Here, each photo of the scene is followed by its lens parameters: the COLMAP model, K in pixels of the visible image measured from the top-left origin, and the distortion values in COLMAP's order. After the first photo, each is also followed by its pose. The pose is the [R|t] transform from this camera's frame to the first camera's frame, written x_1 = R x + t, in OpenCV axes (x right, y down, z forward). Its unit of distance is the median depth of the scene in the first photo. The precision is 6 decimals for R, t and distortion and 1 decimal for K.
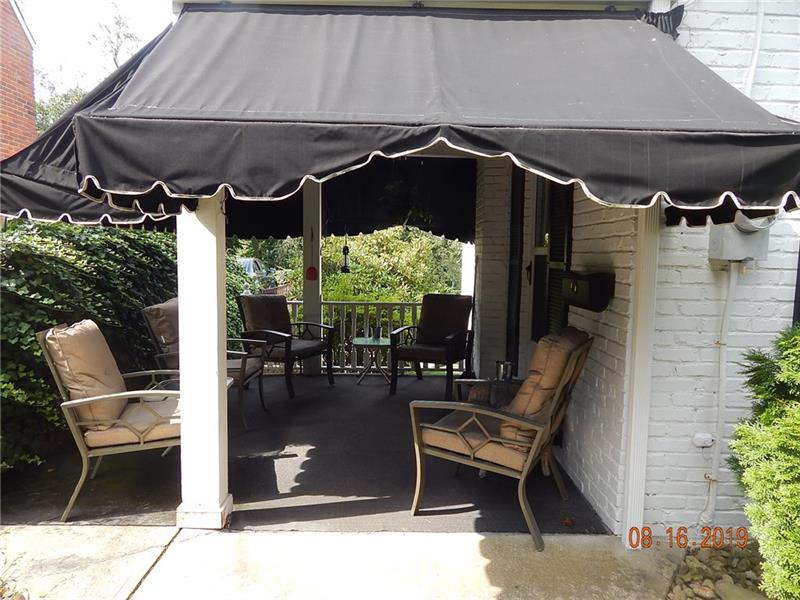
lens RADIAL K [[532.5, 0, 399.9], [0, 532.5, 300.0], [0, 0, 1]] dist [0.006455, -0.017273]
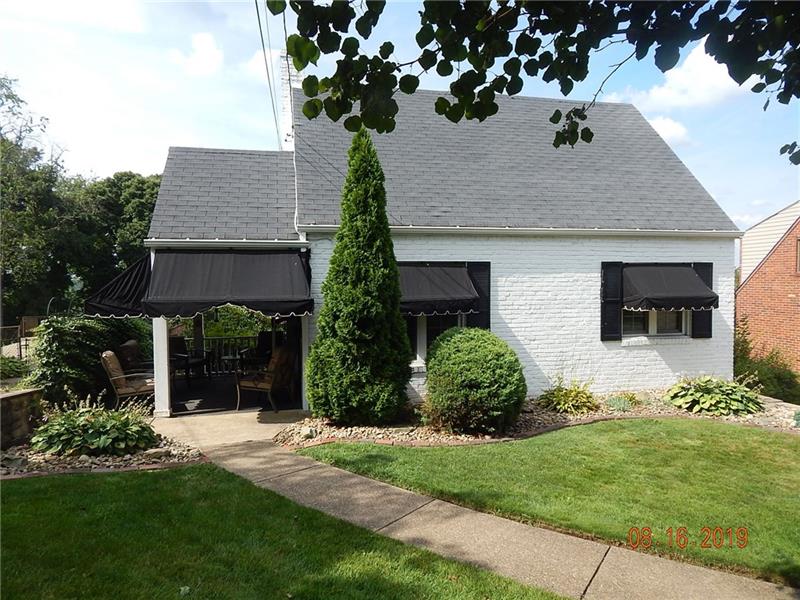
lens RADIAL K [[532.5, 0, 401.0], [0, 532.5, 299.4], [0, 0, 1]] dist [0.006455, -0.017273]
pose [[0.978713, -0.035354, 0.202165, 0.358075], [0.045268, 0.997978, -0.044627, -0.039501], [-0.200178, 0.052829, 0.978334, -2.236644]]
